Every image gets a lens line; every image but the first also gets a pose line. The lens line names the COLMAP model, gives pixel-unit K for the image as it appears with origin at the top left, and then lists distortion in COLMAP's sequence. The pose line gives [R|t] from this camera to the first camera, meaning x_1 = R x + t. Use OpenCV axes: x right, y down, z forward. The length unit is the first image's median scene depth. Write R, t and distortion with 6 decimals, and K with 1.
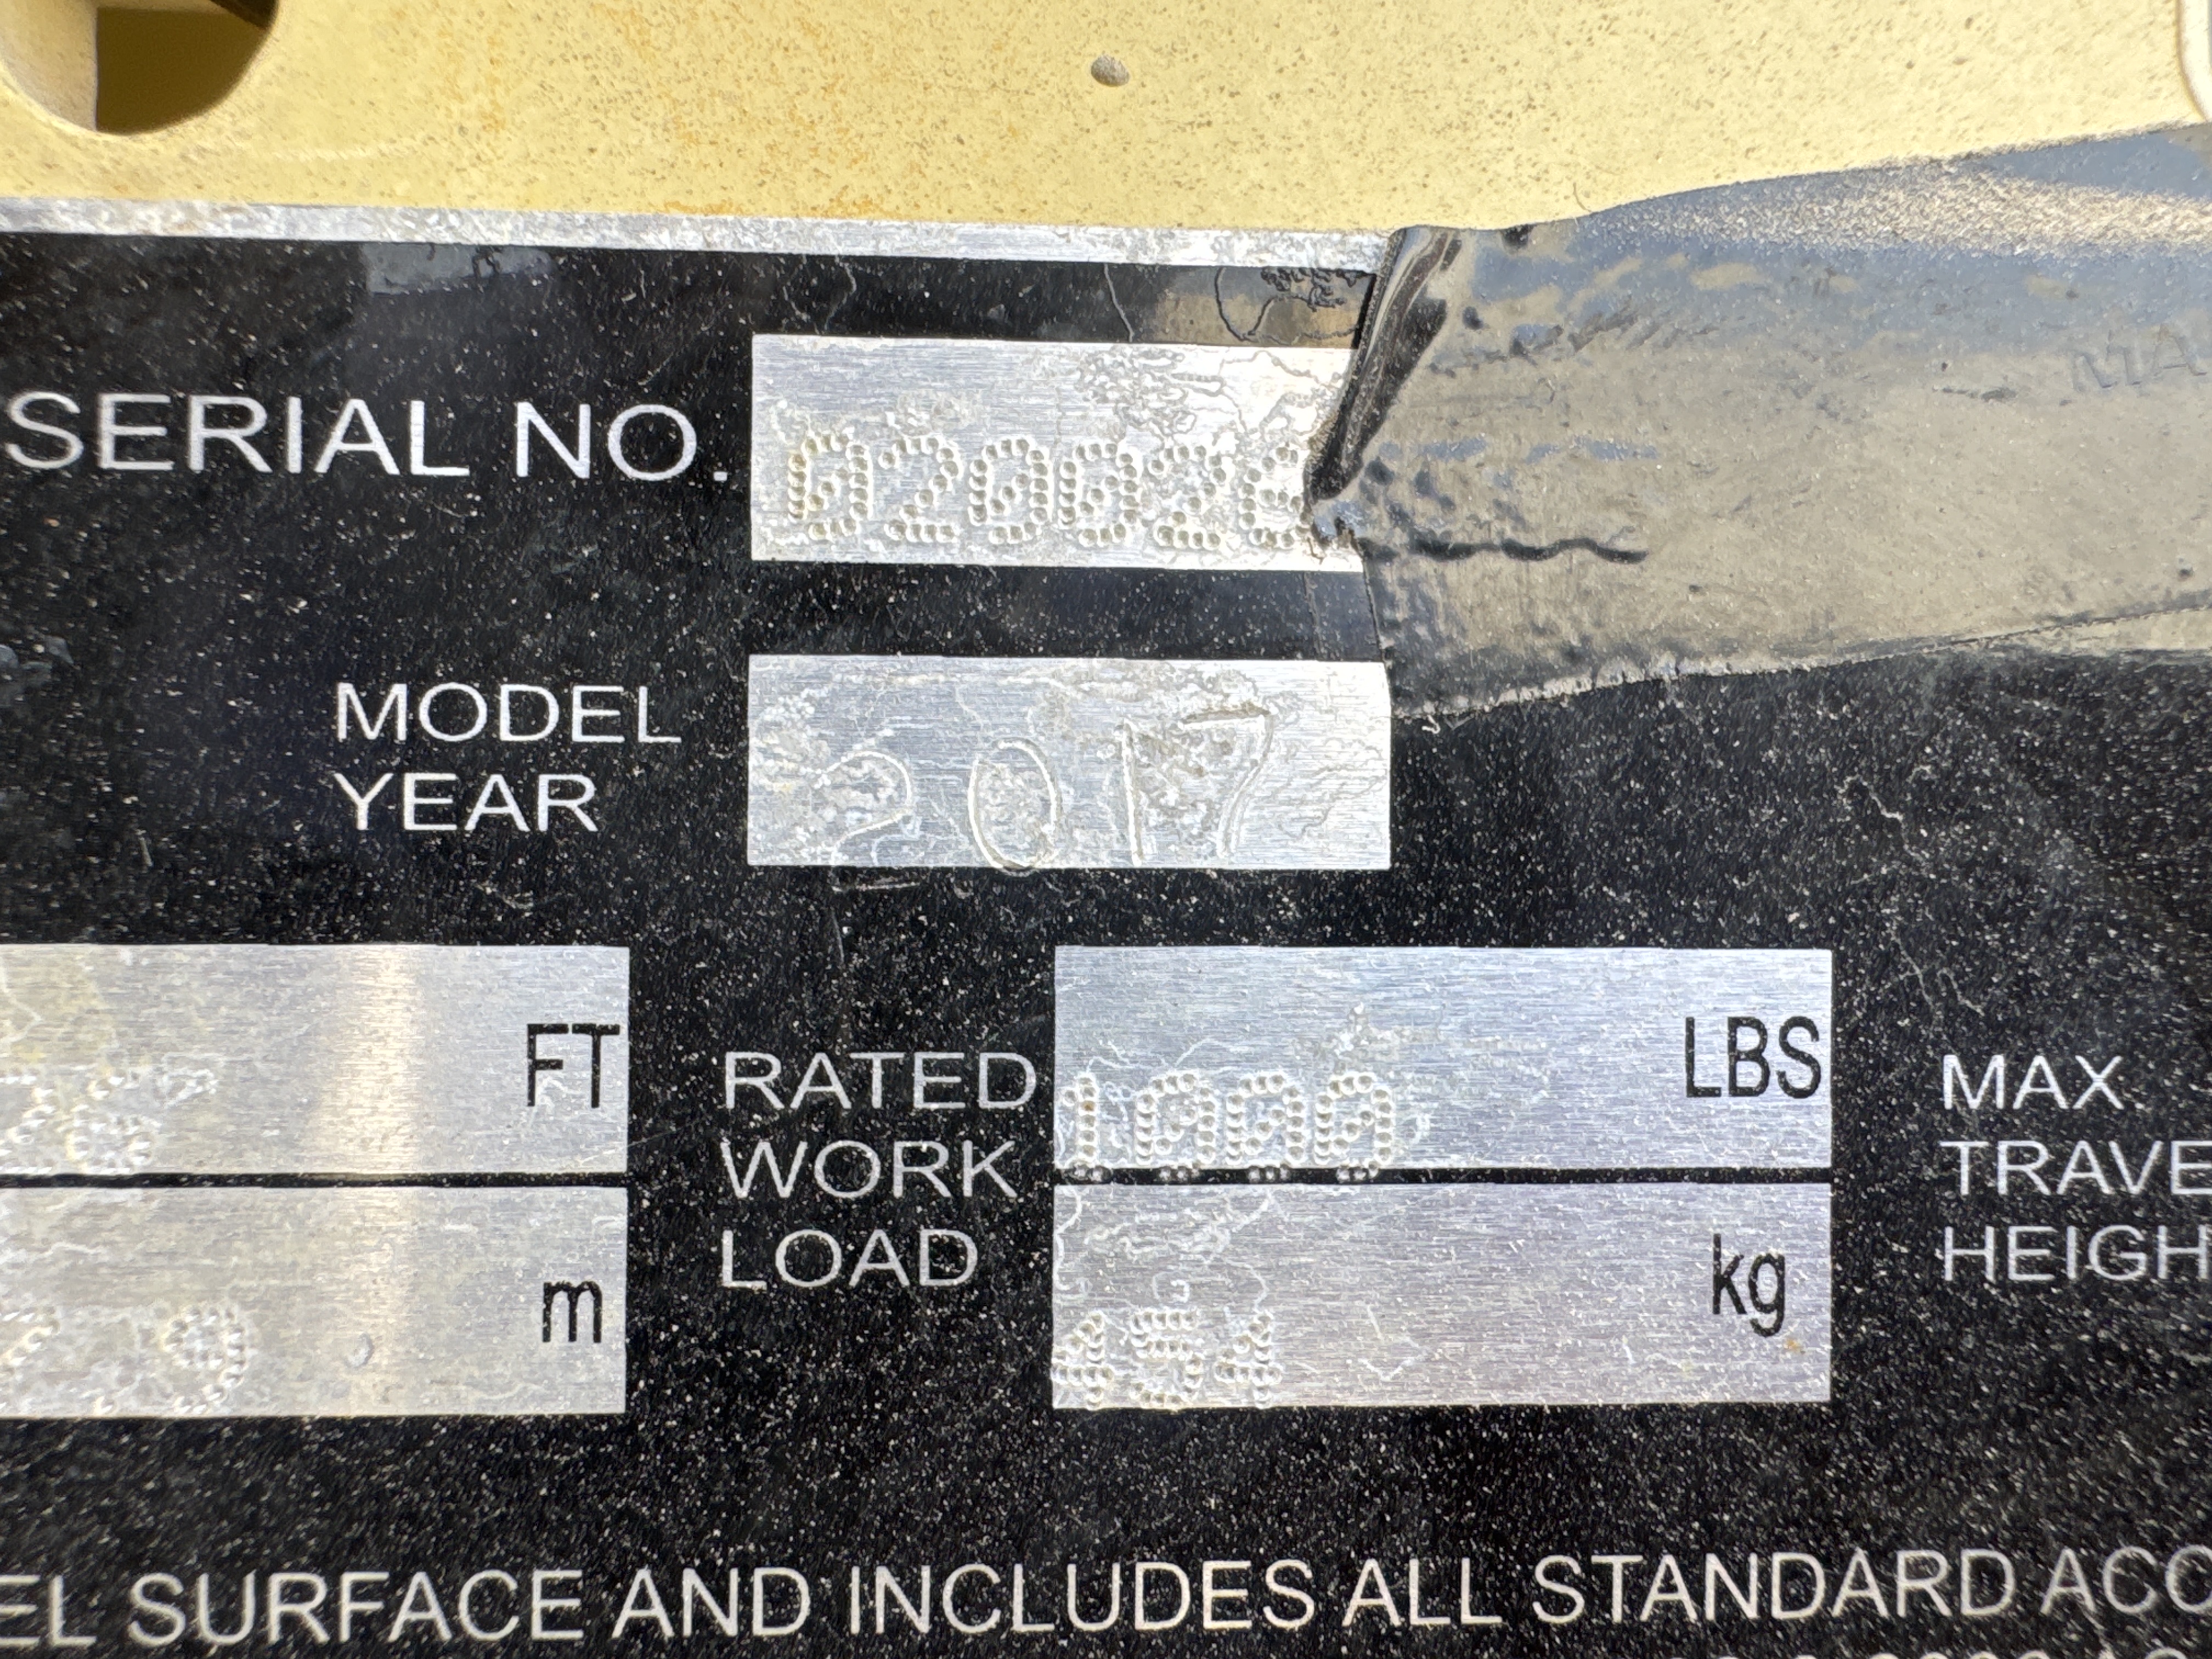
lens RADIAL K [[1579.9, 0, 1103.0], [0, 1579.9, 820.1], [0, 0, 1]] dist [-0.002702, -0.000538]
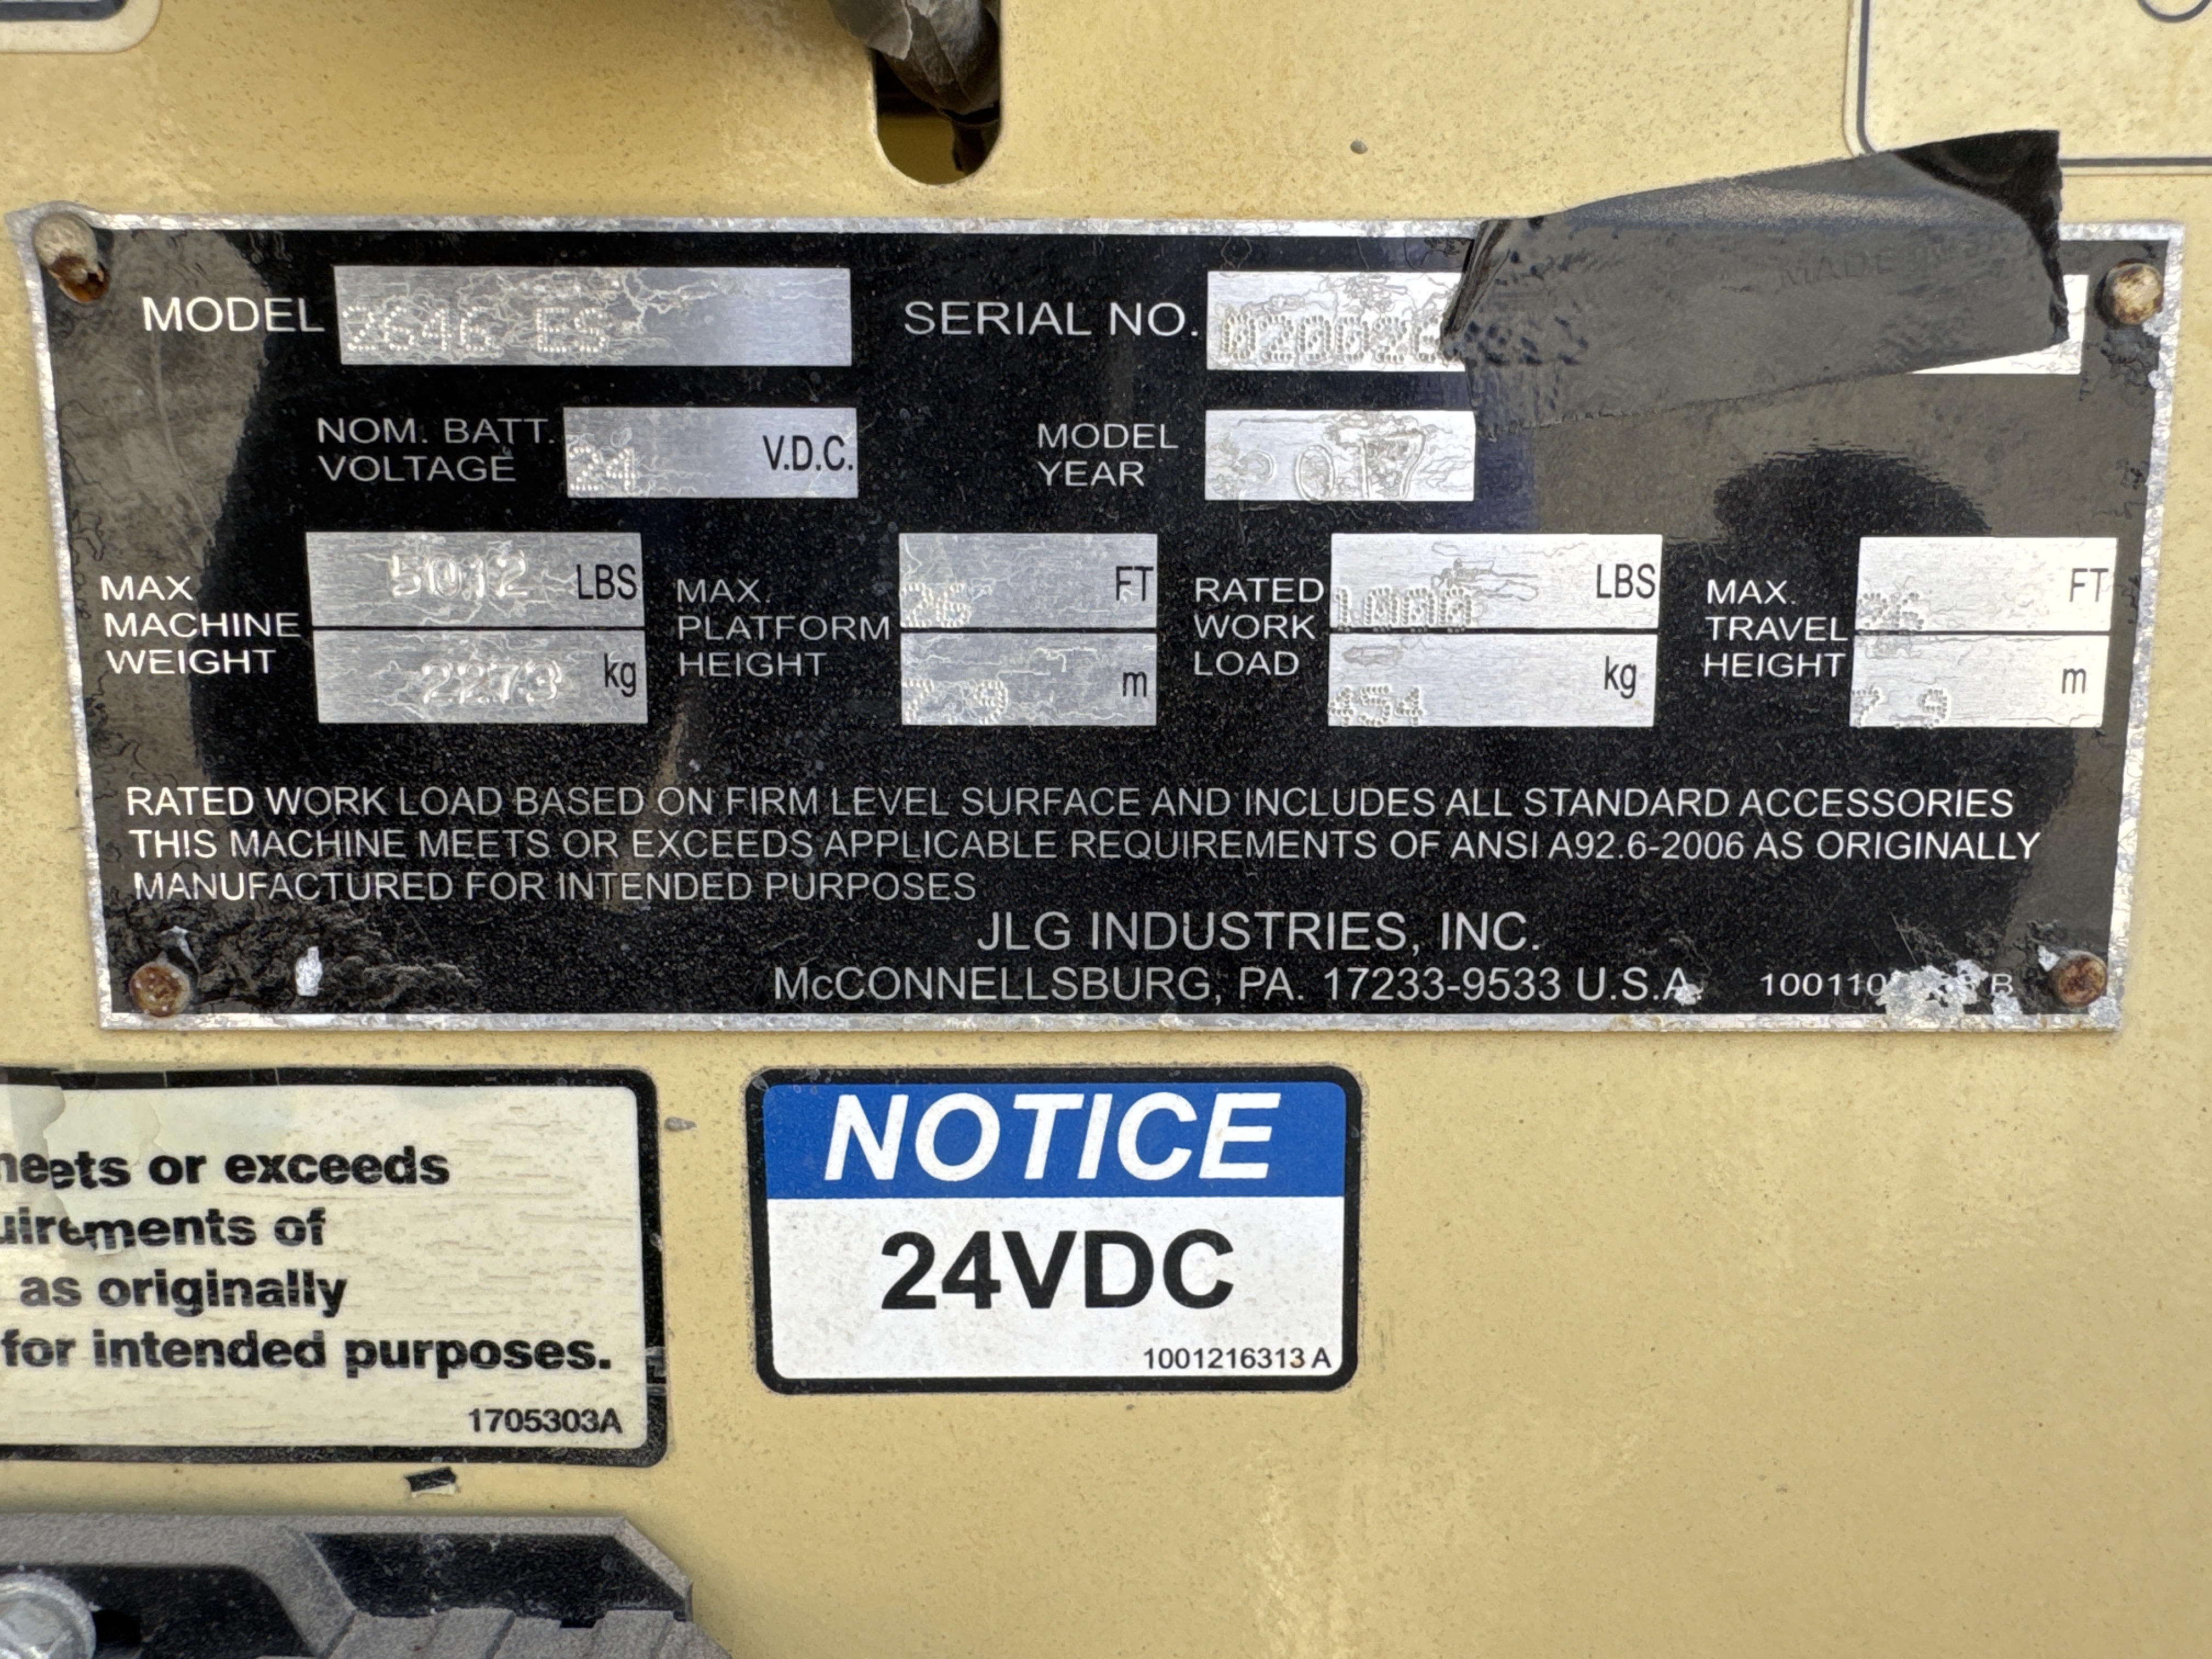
lens RADIAL K [[1526.7, 0, 1106.0], [0, 1526.7, 829.5], [0, 0, 1]] dist [0.004970, -0.002285]
pose [[0.999189, 0.000000, -0.040275, -0.281439], [0.005240, 0.991500, 0.130001, 0.223249], [0.039933, -0.130106, 0.990696, -1.380211]]
